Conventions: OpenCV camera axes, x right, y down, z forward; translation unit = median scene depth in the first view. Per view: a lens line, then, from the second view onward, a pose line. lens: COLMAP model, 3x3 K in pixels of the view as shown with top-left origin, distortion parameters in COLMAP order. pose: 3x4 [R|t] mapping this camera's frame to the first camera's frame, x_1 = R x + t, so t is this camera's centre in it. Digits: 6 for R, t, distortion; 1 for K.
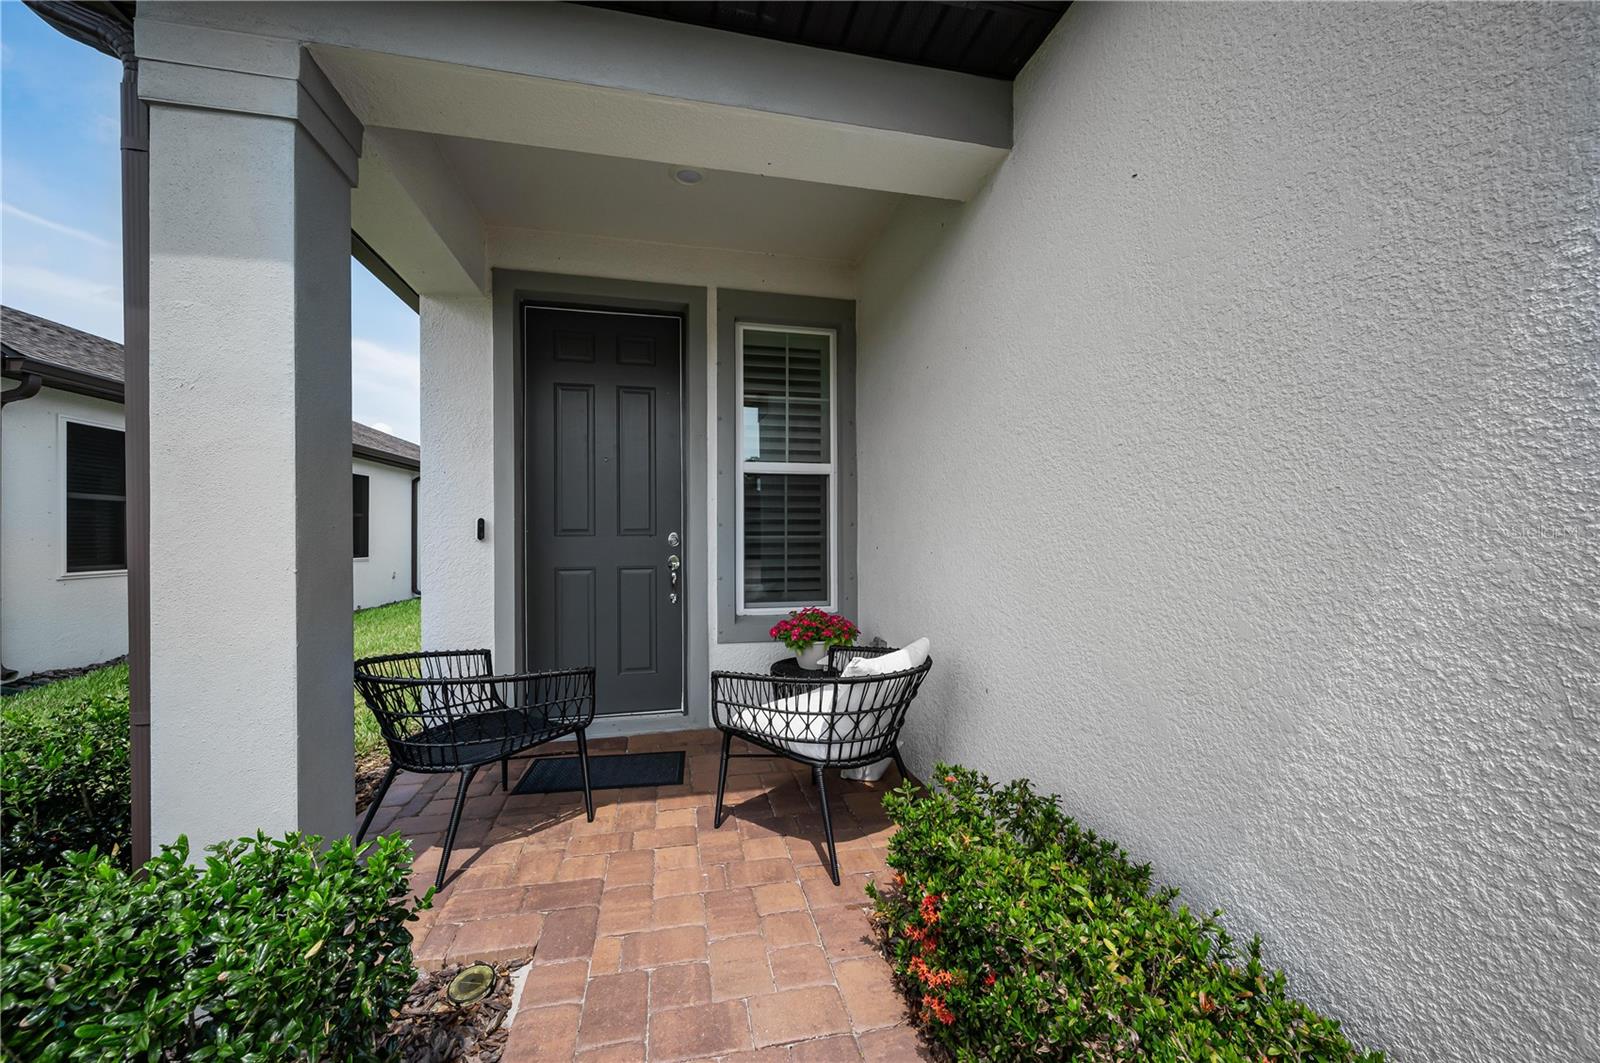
lens RADIAL K [[637.5, 0, 810.0], [0, 637.5, 532.8], [0, 0, 1]] dist [0.000003, -0.000560]
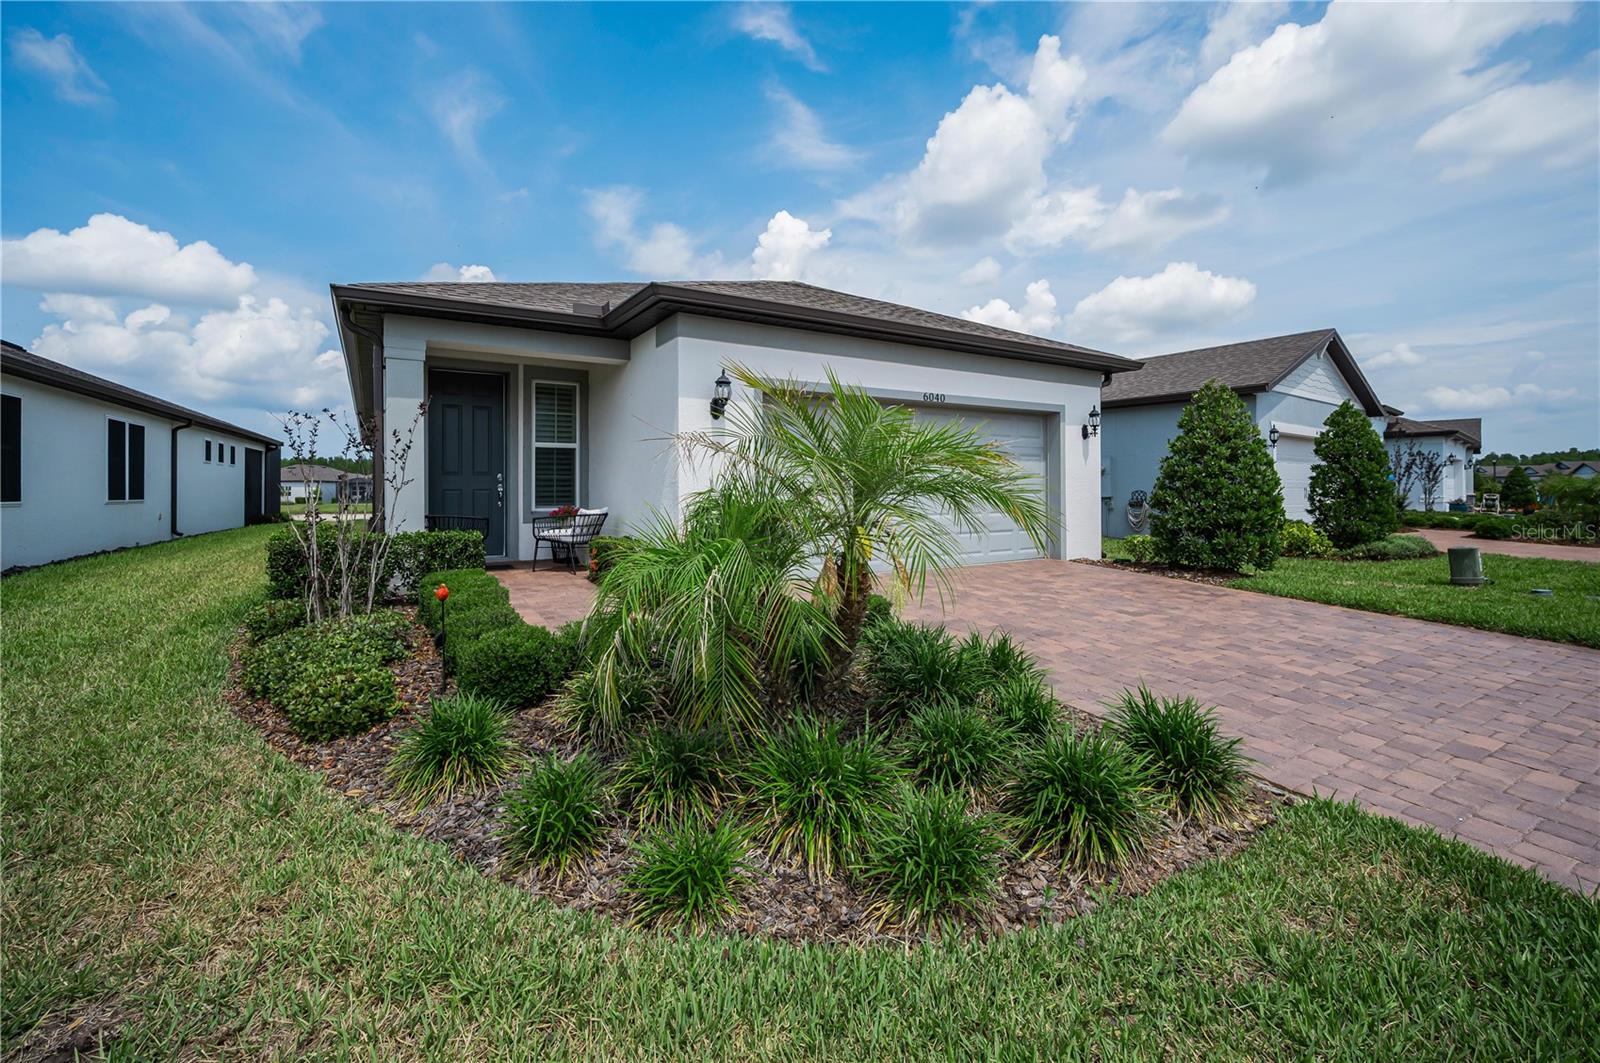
lens RADIAL K [[676.6, 0, 785.6], [0, 676.6, 485.0], [0, 0, 1]] dist [-0.002477, 0.000313]
pose [[0.949805, 0.006377, 0.312776, -0.012479], [-0.005321, 0.999977, -0.004230, 0.043525], [-0.312796, 0.002353, 0.949817, -1.507305]]
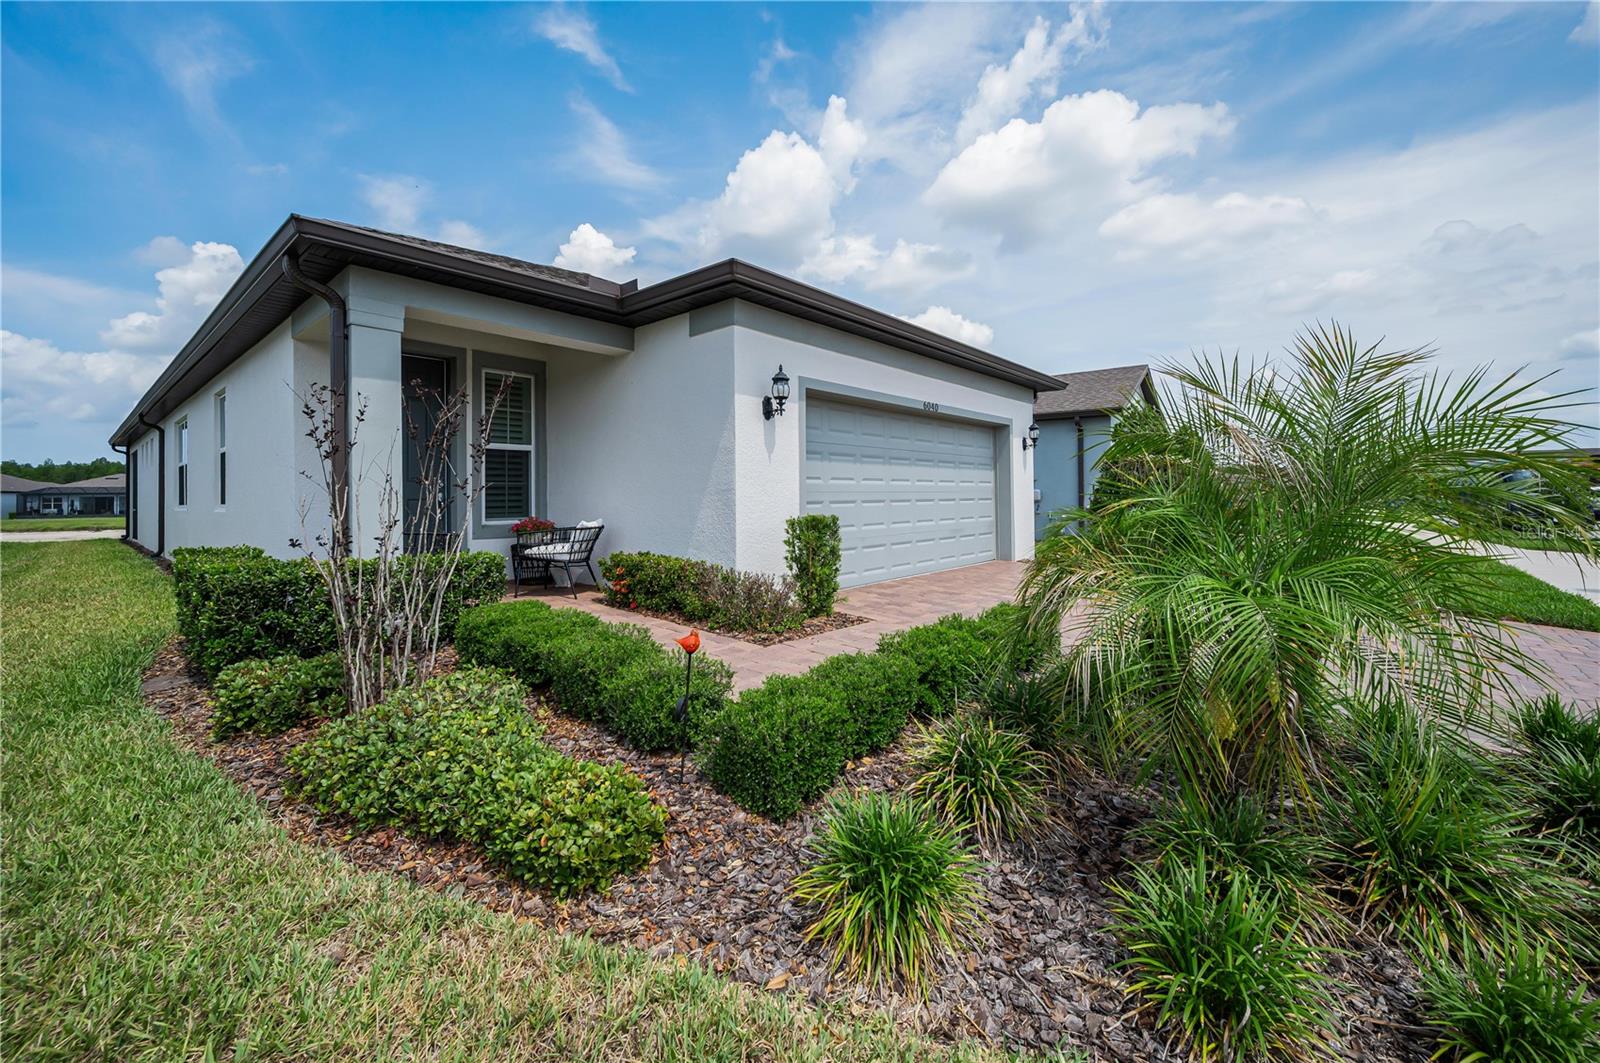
lens RADIAL K [[637.5, 0, 789.7], [0, 637.5, 495.0], [0, 0, 1]] dist [0.000003, -0.000560]
pose [[0.816417, 0.002085, 0.577459, -0.455003], [-0.000311, 0.999995, -0.003170, 0.048168], [-0.577462, 0.002408, 0.816414, -1.041937]]
